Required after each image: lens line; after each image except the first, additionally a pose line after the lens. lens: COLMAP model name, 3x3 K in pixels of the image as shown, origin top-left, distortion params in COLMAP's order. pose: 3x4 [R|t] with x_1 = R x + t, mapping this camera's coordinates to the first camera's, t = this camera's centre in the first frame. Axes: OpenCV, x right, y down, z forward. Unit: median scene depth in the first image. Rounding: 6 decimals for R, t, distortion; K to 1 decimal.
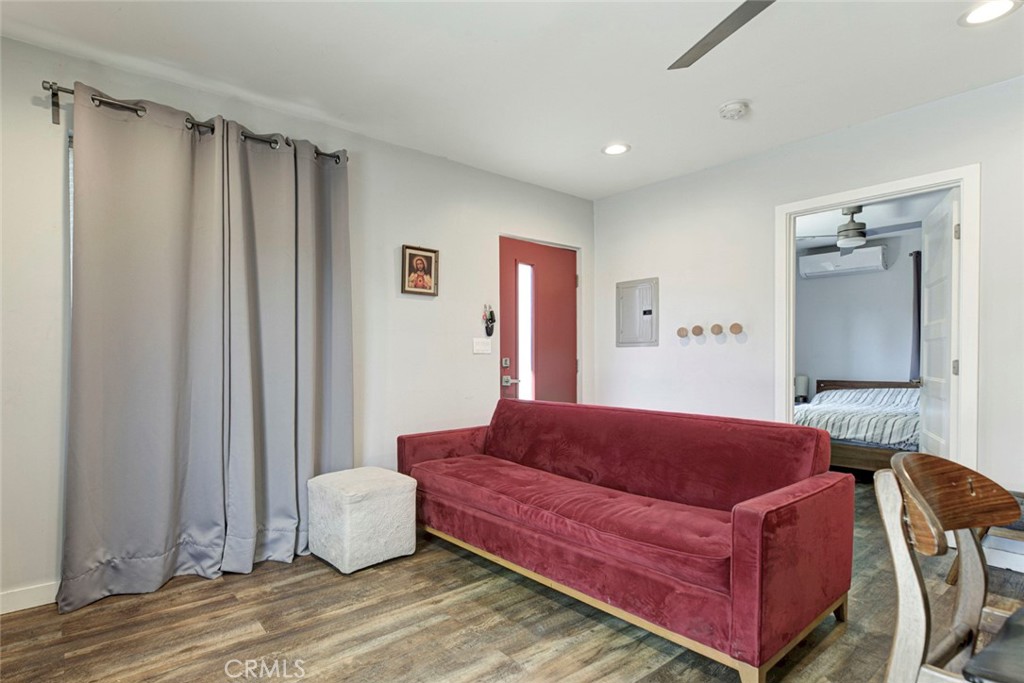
lens RADIAL K [[507.8, 0, 509.5], [0, 507.8, 367.5], [0, 0, 1]] dist [0.001269, 0.000182]
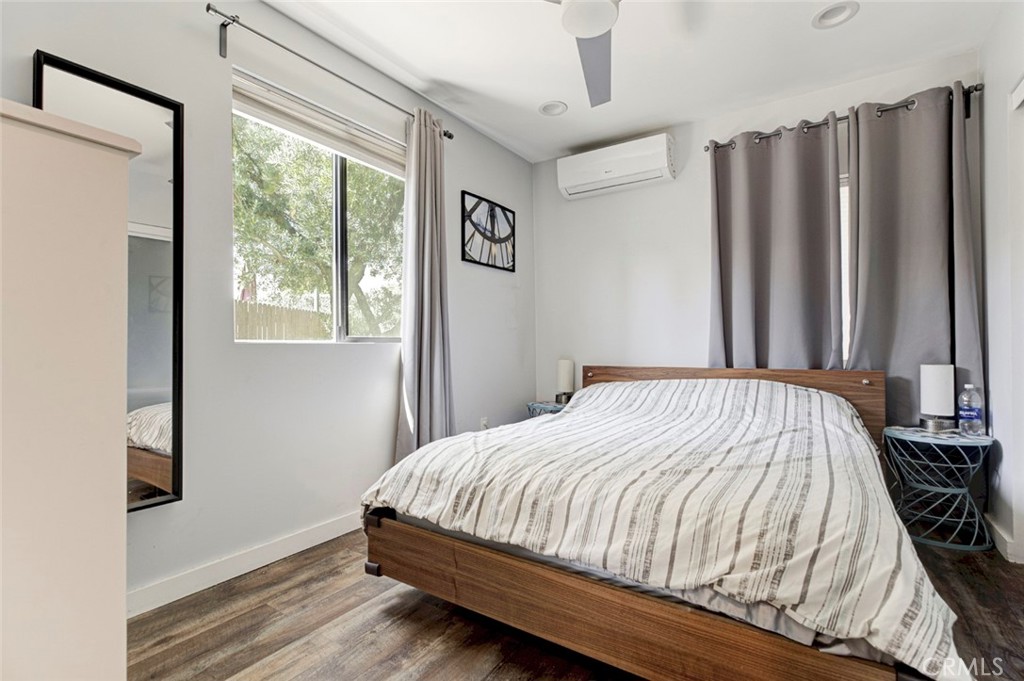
lens RADIAL K [[479.3, 0, 542.6], [0, 479.3, 346.3], [0, 0, 1]] dist [0.001059, -0.000268]
pose [[0.940278, -0.003514, 0.340389, 0.541750], [0.007549, 0.999916, -0.010529, 0.009698], [-0.340323, 0.012470, 0.940226, 0.705610]]
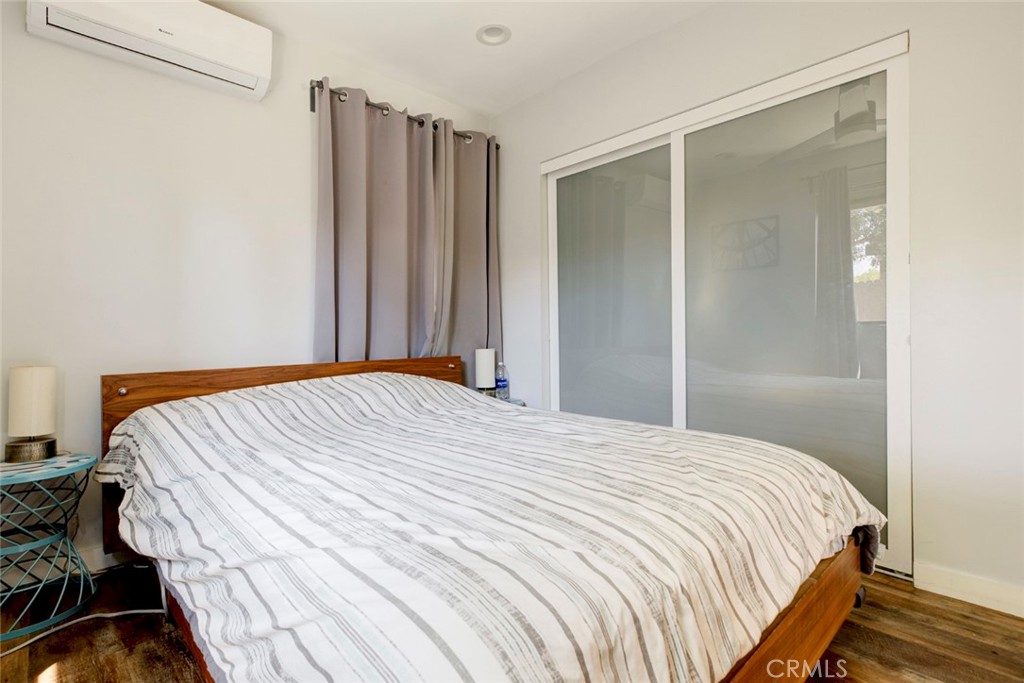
lens RADIAL K [[470.2, 0, 512.0], [0, 470.2, 341.5], [0, 0, 1]] dist [0.001357, 0.000268]
pose [[-0.052322, -0.017664, 0.998474, 0.438640], [0.024487, 0.999520, 0.018966, 0.004364], [-0.998330, 0.025442, -0.051865, 1.132601]]
